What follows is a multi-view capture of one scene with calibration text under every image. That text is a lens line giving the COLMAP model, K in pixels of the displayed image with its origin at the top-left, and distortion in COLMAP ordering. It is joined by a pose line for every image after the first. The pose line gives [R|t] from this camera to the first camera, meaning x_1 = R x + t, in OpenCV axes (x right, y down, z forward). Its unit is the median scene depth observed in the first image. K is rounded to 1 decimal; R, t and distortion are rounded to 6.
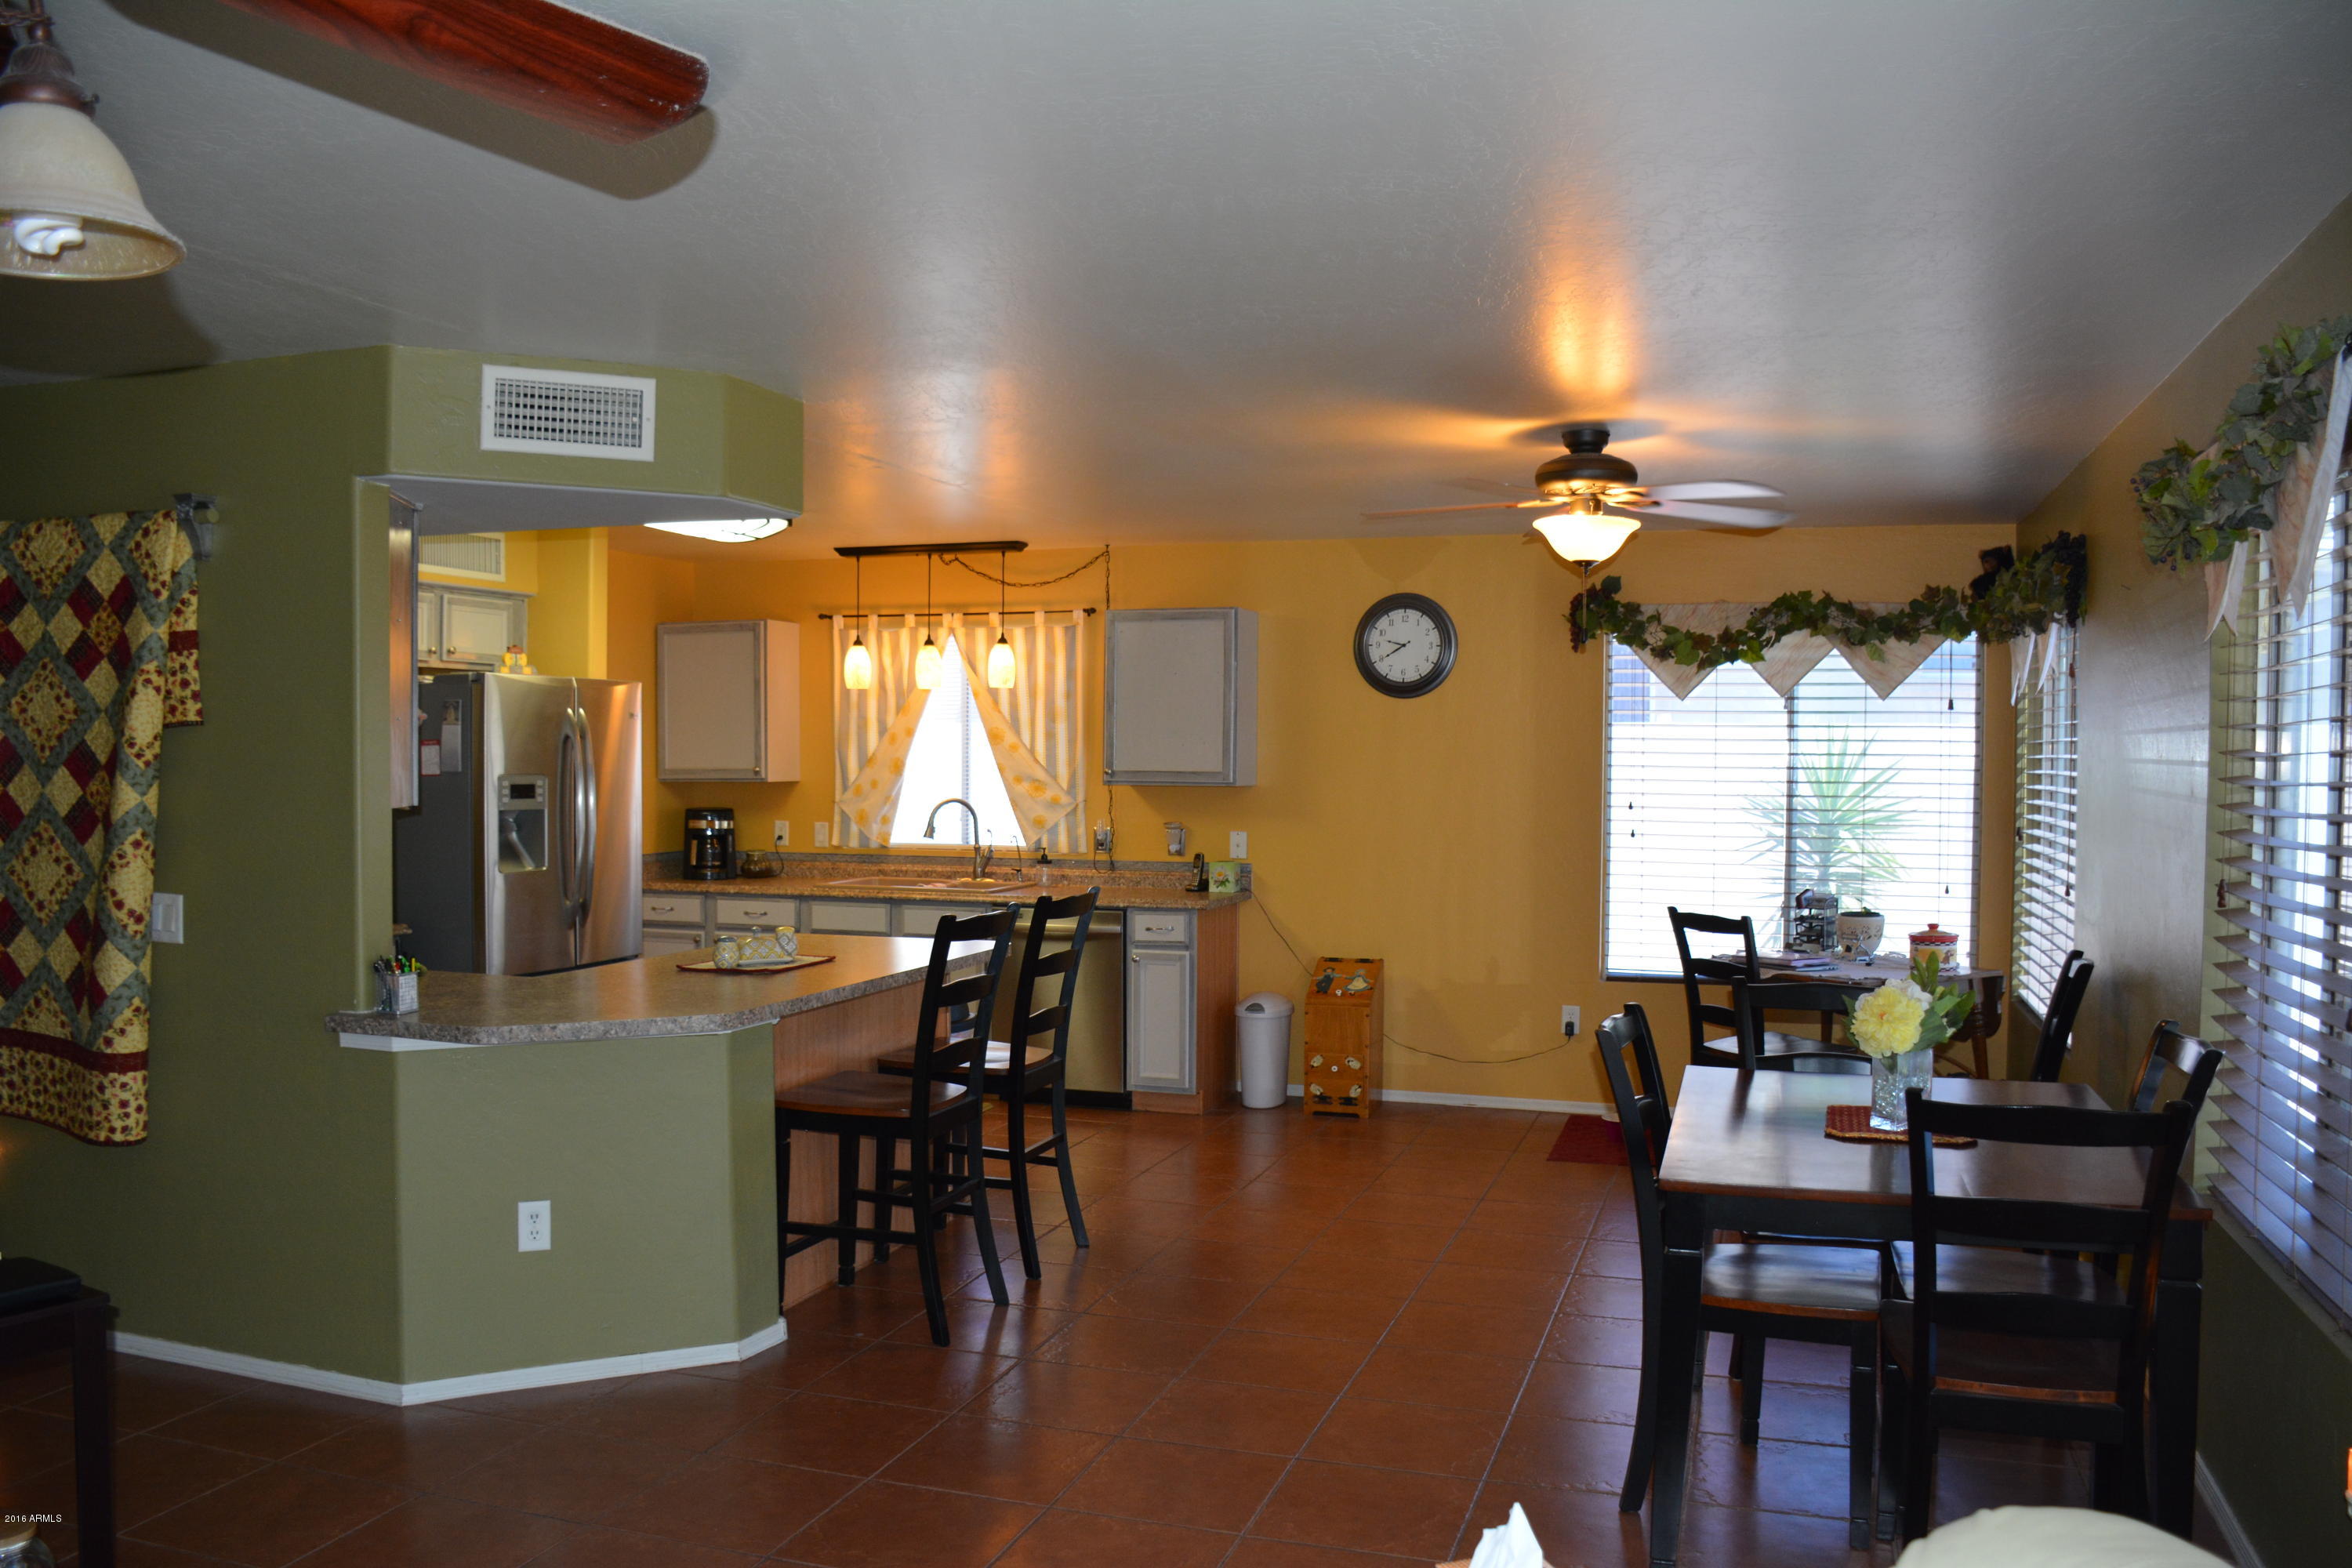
lens RADIAL K [[1826.3, 0, 1171.4], [0, 1826.3, 812.0], [0, 0, 1]] dist [-0.155185, 0.102128]
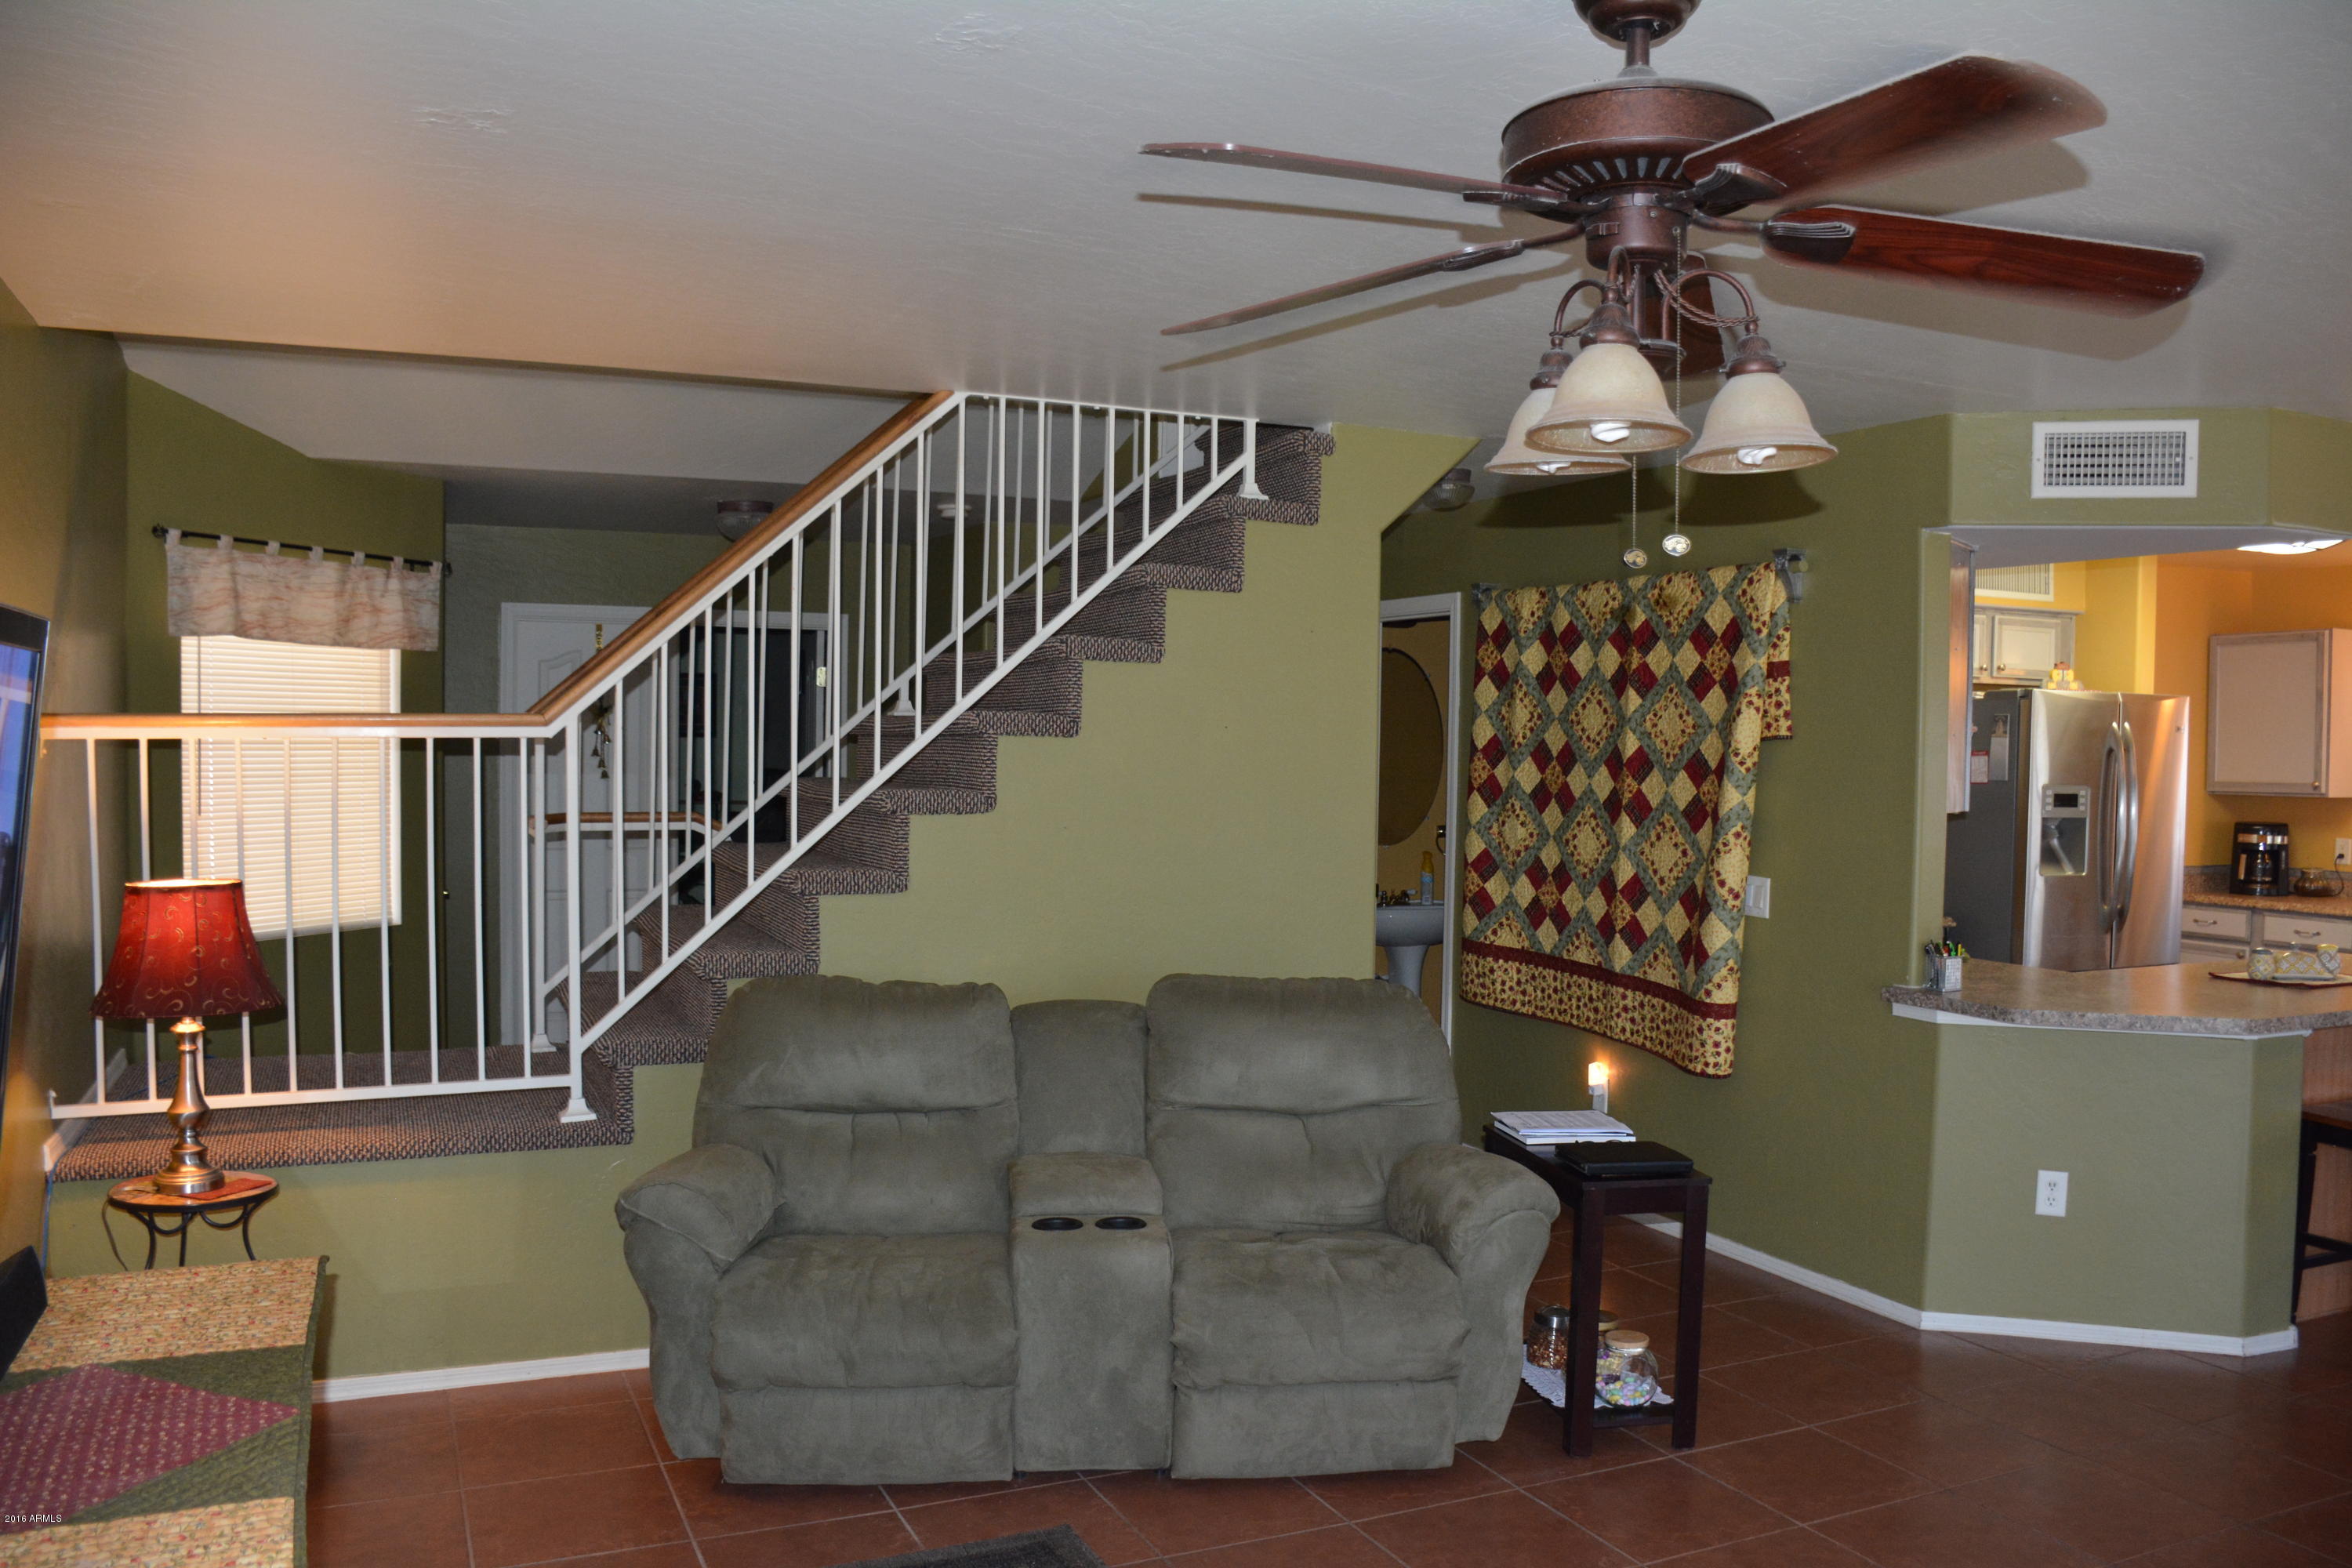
lens RADIAL K [[1826.3, 0, 1181.0], [0, 1826.3, 811.8], [0, 0, 1]] dist [-0.155185, 0.102128]
pose [[0.686849, 0.033332, -0.726035, 0.037420], [-0.034050, 0.999327, 0.013666, -0.001247], [0.726002, 0.015335, 0.687522, -0.098241]]
